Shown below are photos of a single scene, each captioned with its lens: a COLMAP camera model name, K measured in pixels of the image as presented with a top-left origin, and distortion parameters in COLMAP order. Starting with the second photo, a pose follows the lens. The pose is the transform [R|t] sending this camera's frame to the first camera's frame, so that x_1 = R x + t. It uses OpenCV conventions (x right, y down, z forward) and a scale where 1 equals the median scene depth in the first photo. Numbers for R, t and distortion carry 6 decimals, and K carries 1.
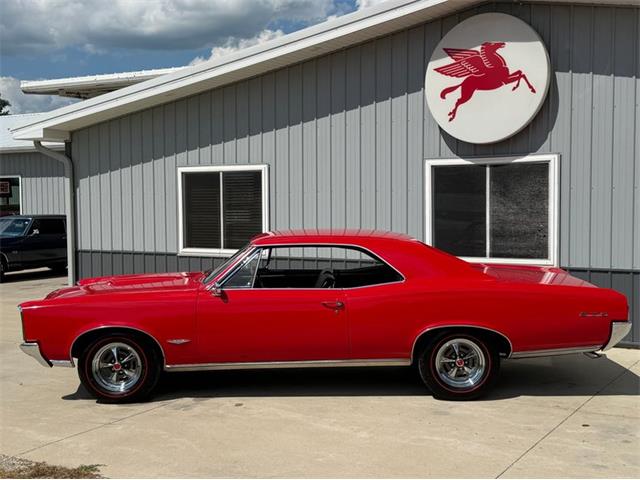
lens RADIAL K [[798.2, 0, 373.4], [0, 798.2, 249.2], [0, 0, 1]] dist [0.088282, 0.000000]
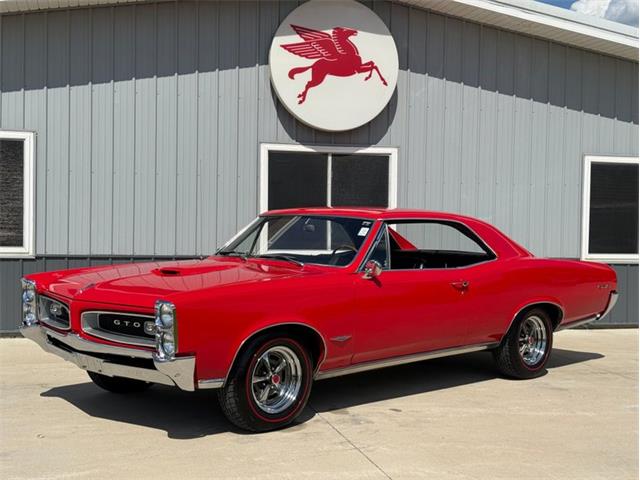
lens RADIAL K [[798.2, 0, 325.8], [0, 798.2, 229.6], [0, 0, 1]] dist [0.088282, 0.000000]
pose [[0.733794, -0.007674, 0.679329, -0.522275], [0.009532, 0.999954, 0.000999, -0.015210], [-0.679306, 0.005742, 0.733833, 0.303244]]
